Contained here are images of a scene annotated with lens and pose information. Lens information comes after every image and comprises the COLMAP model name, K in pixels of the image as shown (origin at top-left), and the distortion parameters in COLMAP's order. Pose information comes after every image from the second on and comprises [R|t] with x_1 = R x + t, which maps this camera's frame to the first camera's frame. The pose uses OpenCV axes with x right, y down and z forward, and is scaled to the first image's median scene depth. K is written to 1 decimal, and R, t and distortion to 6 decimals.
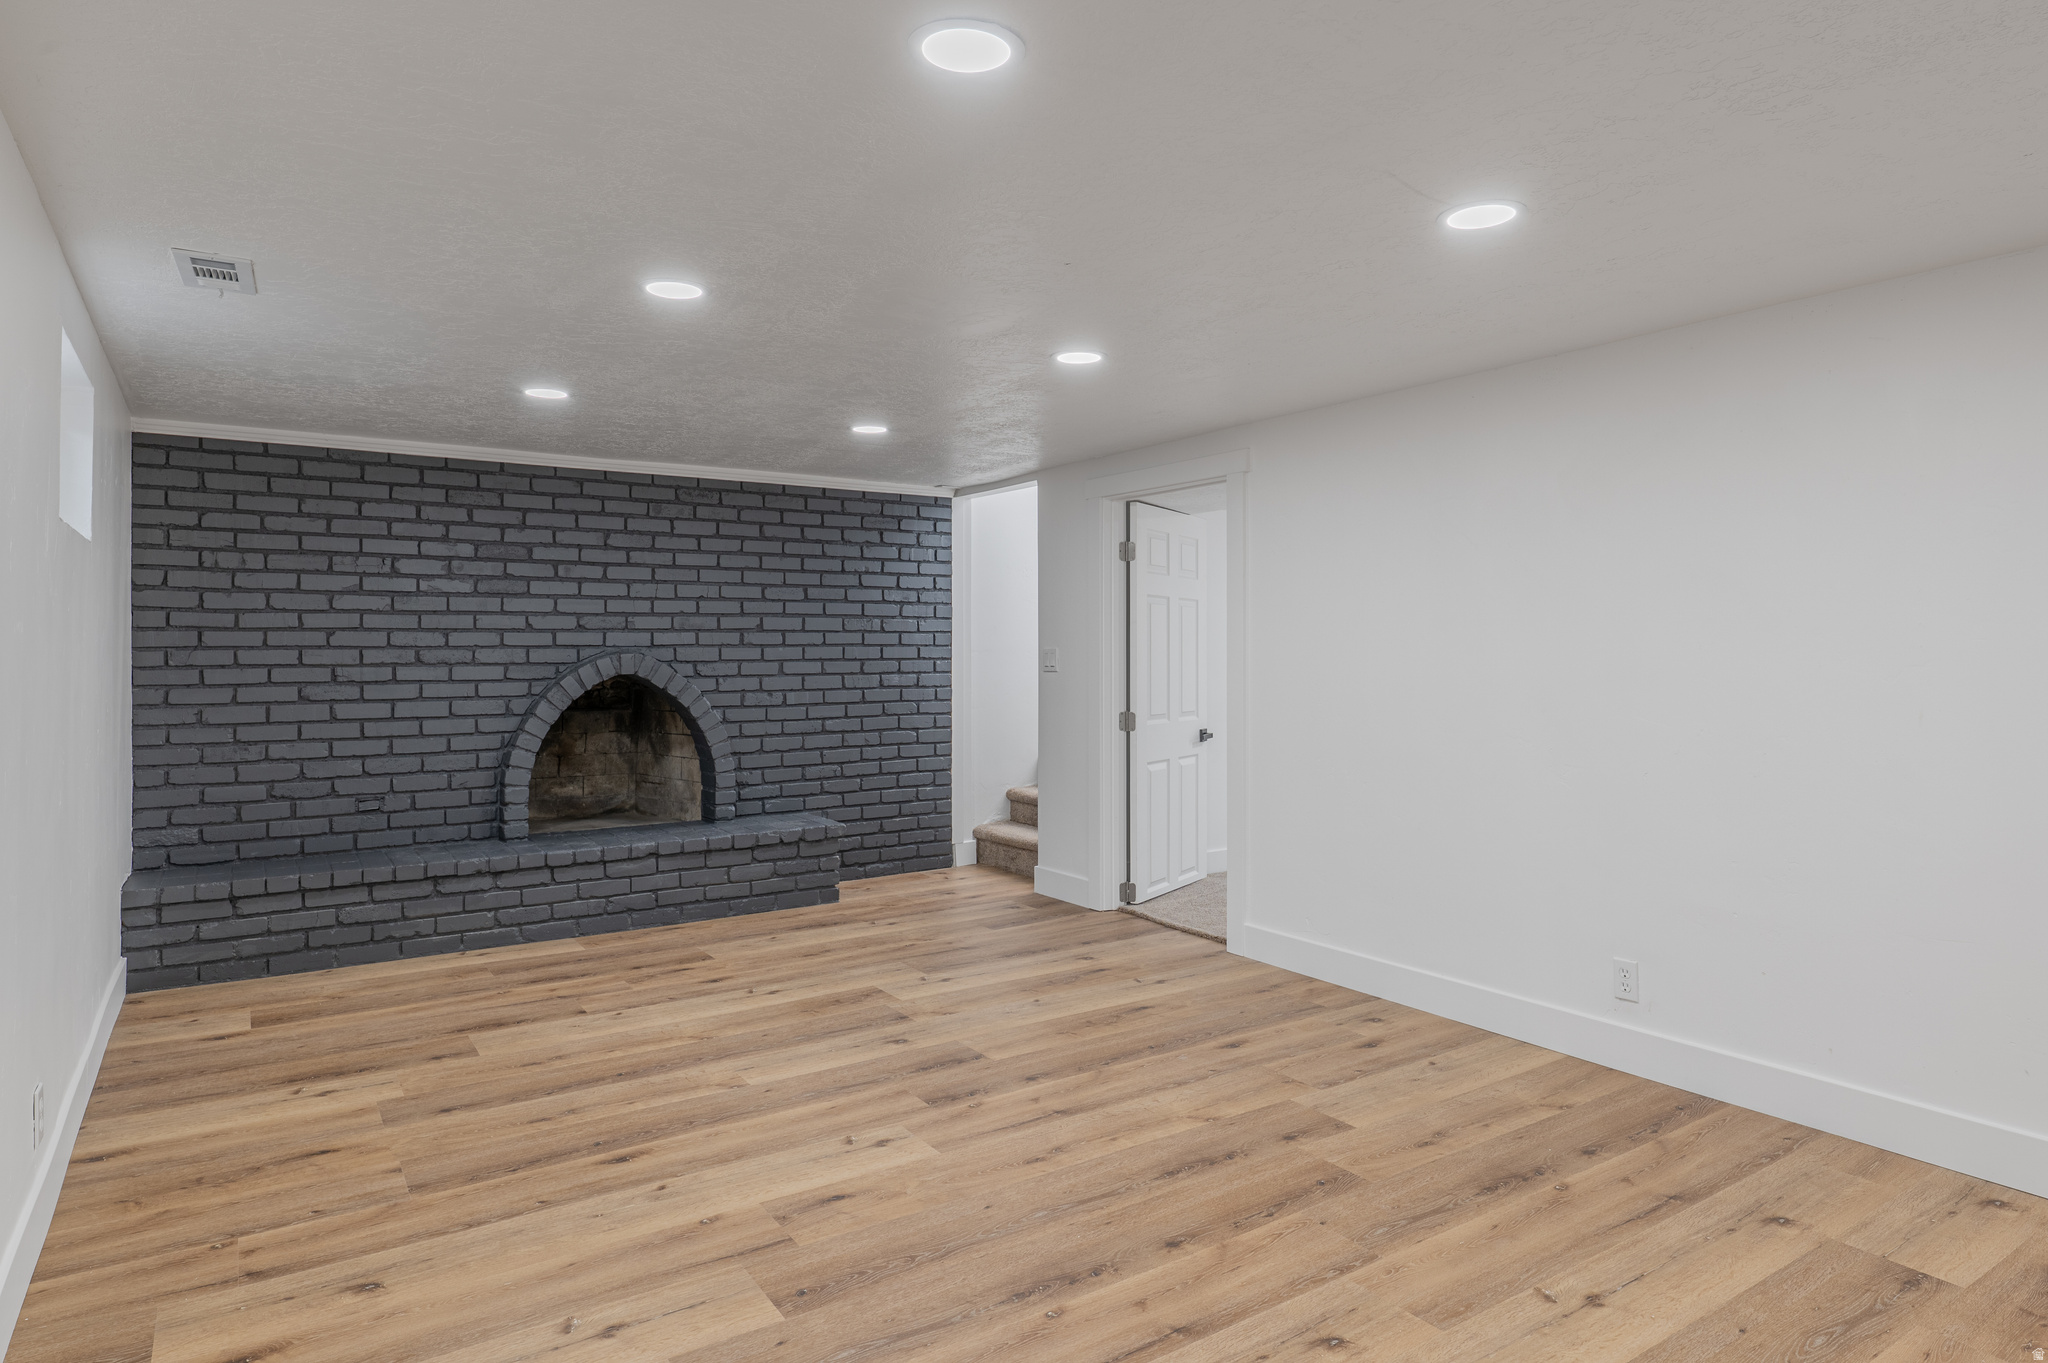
lens RADIAL K [[1181.3, 0, 1018.1], [0, 1181.3, 669.3], [0, 0, 1]] dist [-0.003147, 0.000733]
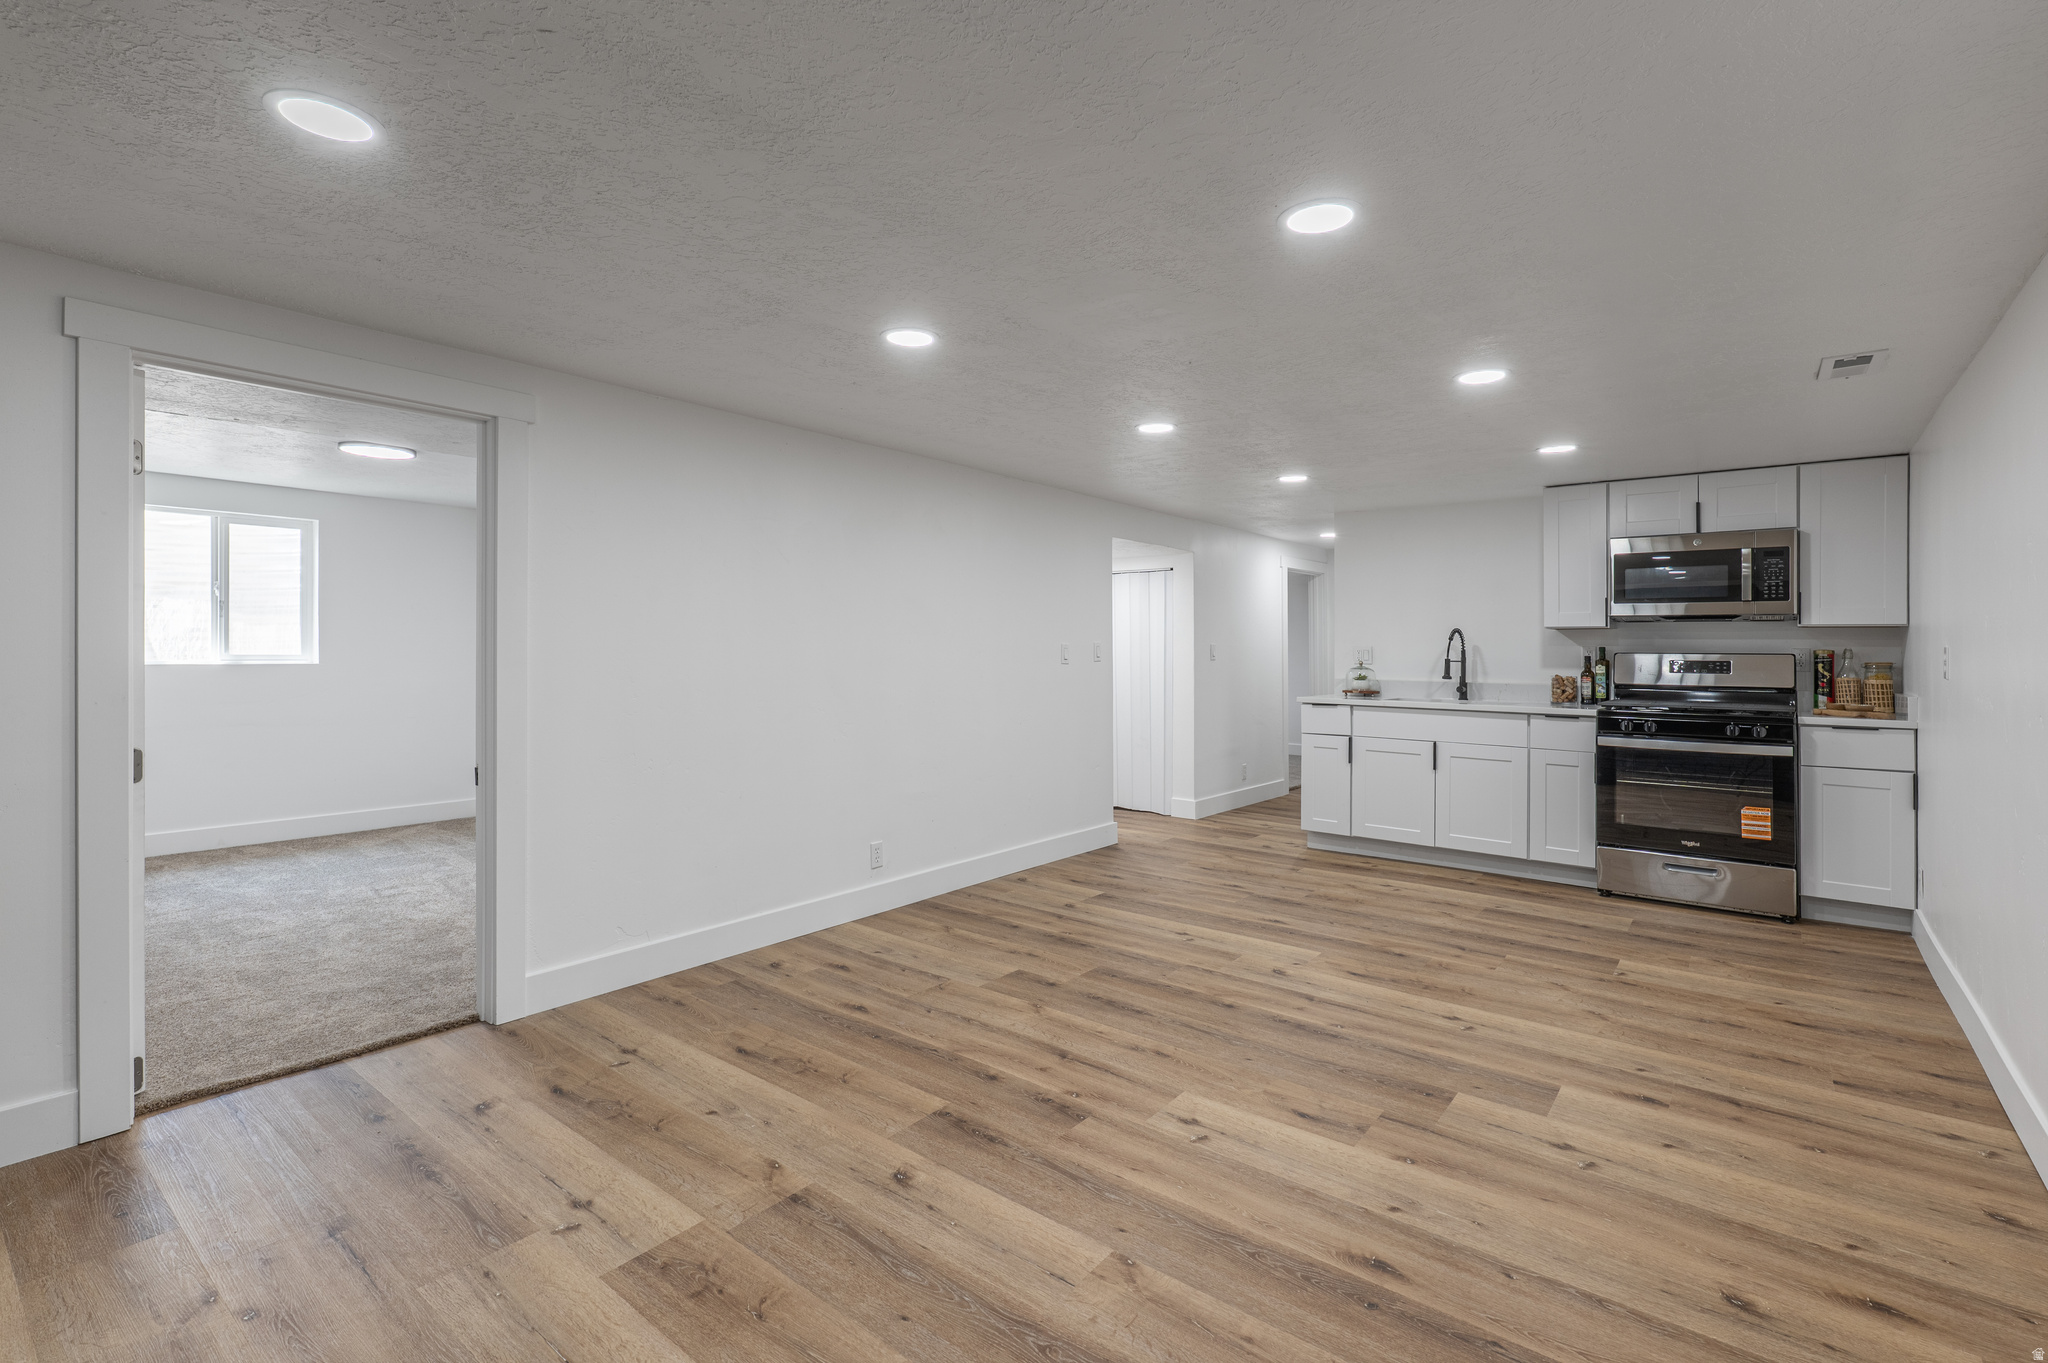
lens RADIAL K [[939.6, 0, 1031.4], [0, 939.6, 653.7], [0, 0, 1]] dist [-0.003332, 0.001322]
pose [[-0.319482, -0.007384, 0.947563, -0.803071], [0.006881, 0.999925, 0.010112, -0.017141], [-0.947567, 0.009750, -0.319408, 1.317747]]
